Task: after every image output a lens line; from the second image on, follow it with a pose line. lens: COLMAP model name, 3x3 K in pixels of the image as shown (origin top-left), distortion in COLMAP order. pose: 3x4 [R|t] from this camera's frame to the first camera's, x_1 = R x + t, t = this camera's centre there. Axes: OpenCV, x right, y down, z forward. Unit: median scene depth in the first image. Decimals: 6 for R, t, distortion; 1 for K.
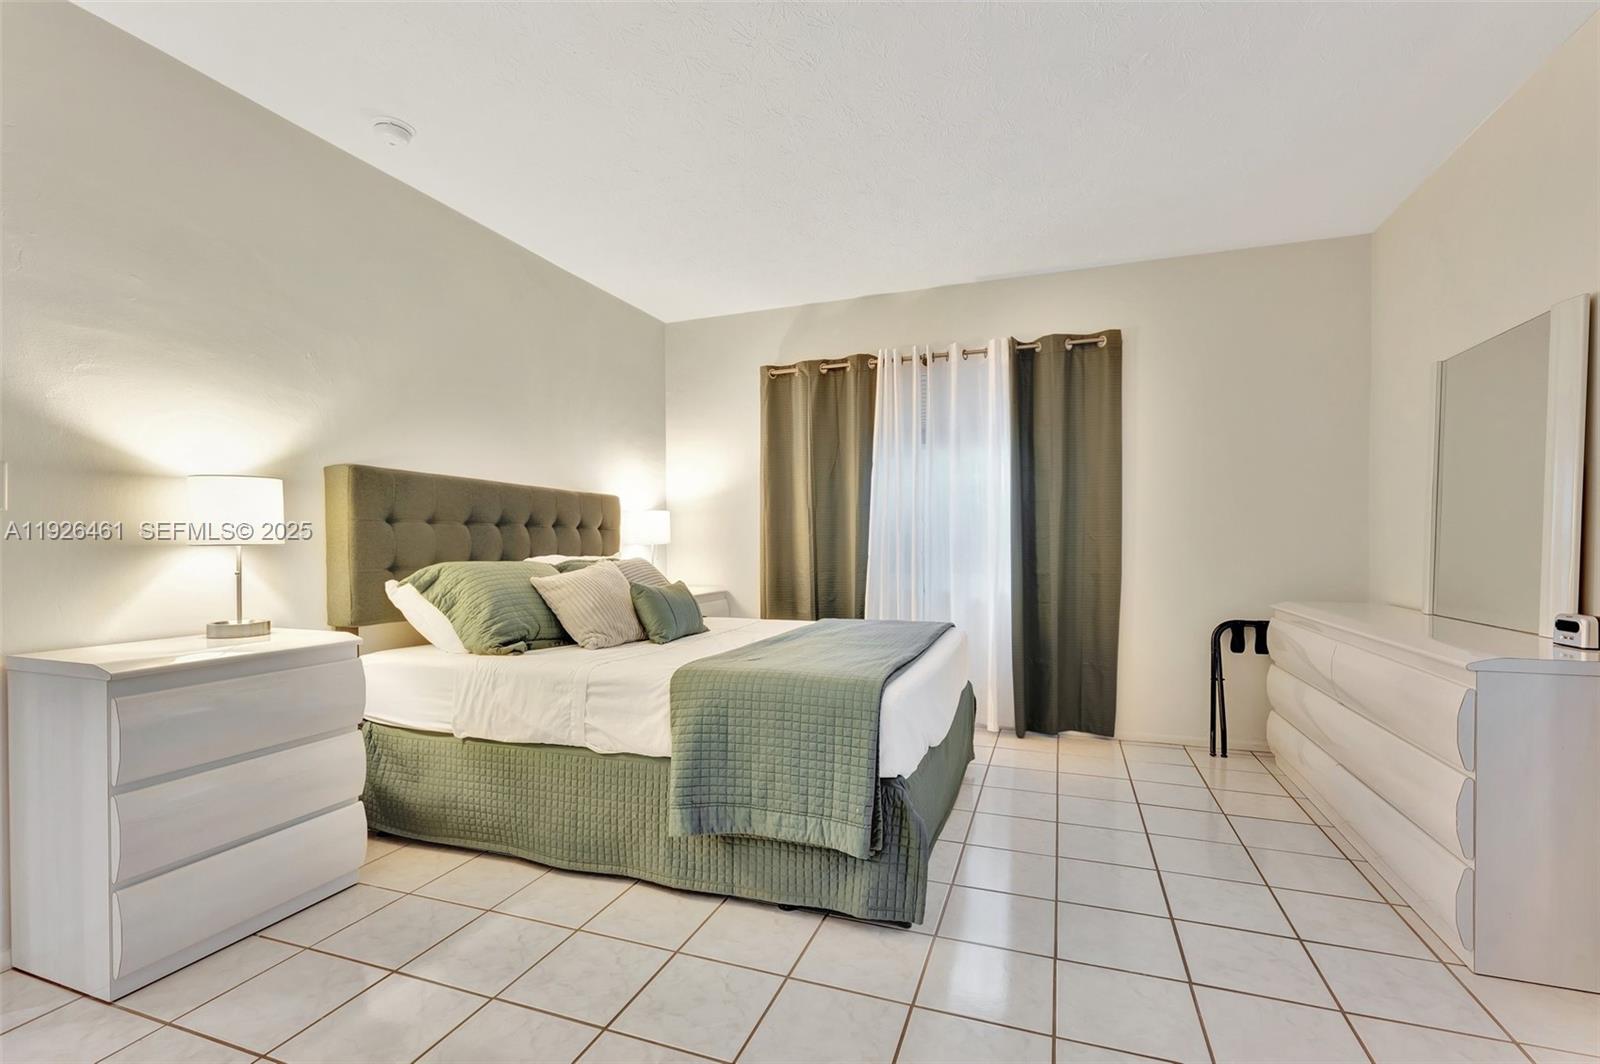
lens RADIAL K [[694.4, 0, 808.3], [0, 694.4, 562.7], [0, 0, 1]] dist [-0.007826, -0.000294]
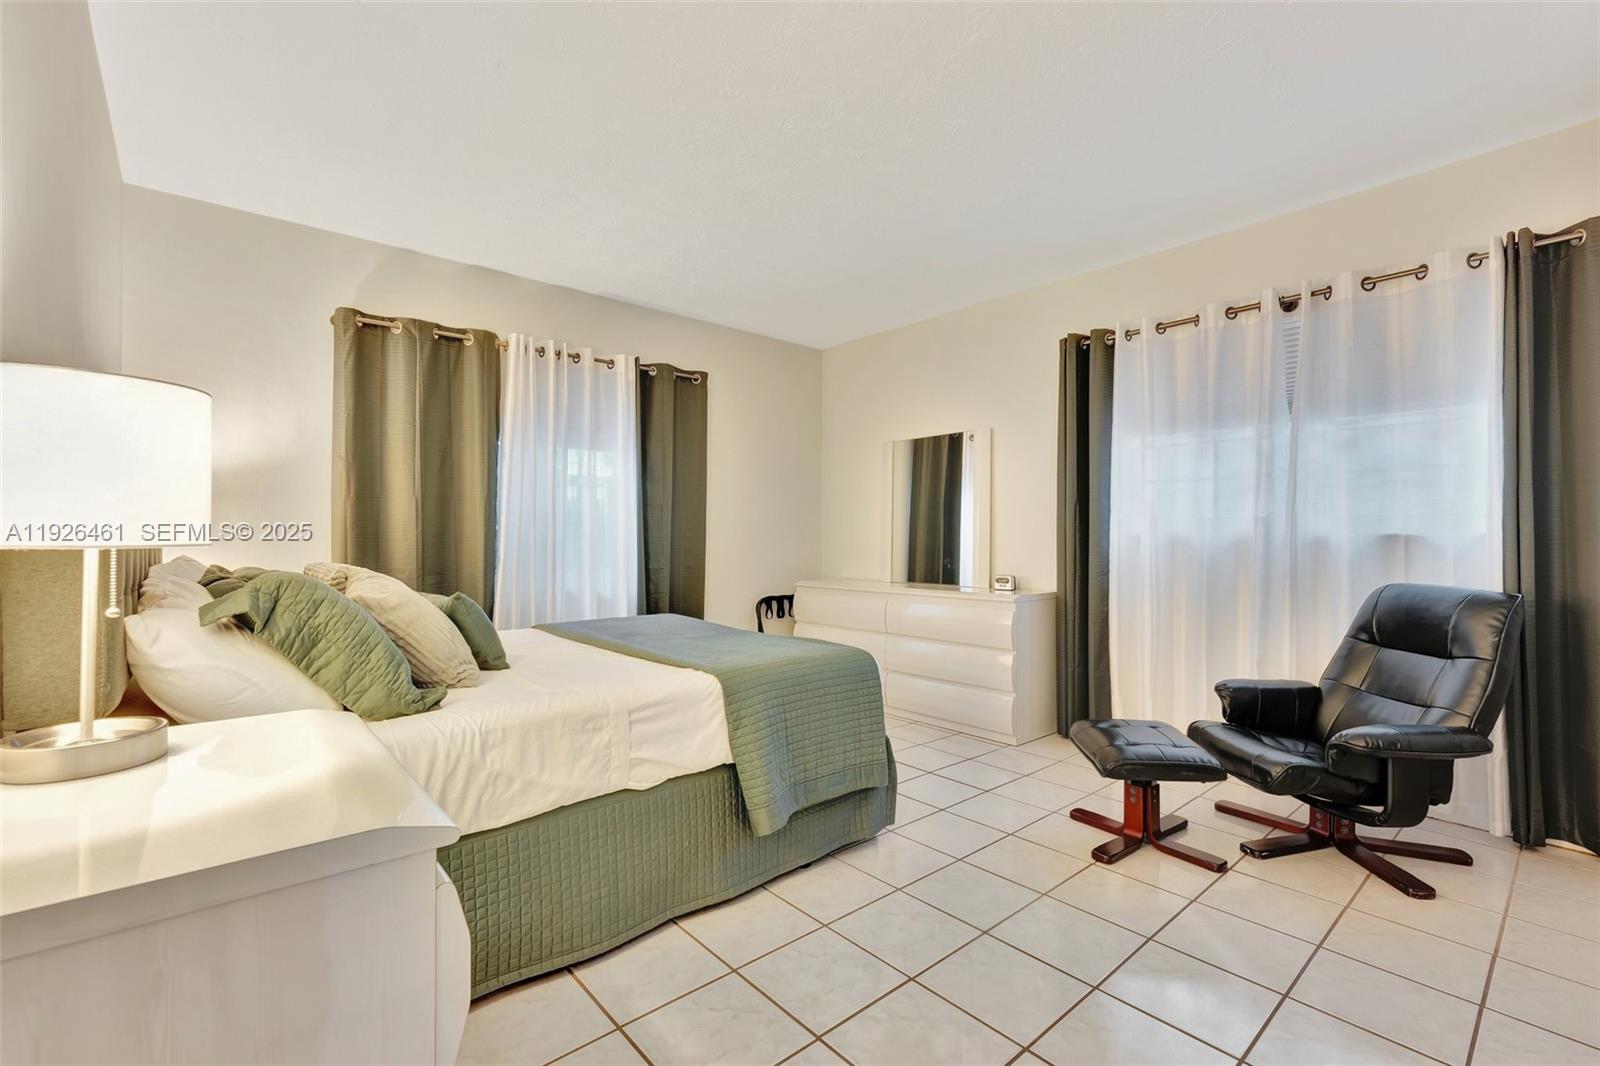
lens RADIAL K [[694.4, 0, 797.3], [0, 694.4, 531.5], [0, 0, 1]] dist [-0.007826, -0.000294]
pose [[0.489250, 0.013768, 0.872035, -0.864387], [0.019689, 0.999446, -0.026826, -0.013928], [-0.871922, 0.030294, 0.488708, 0.370611]]
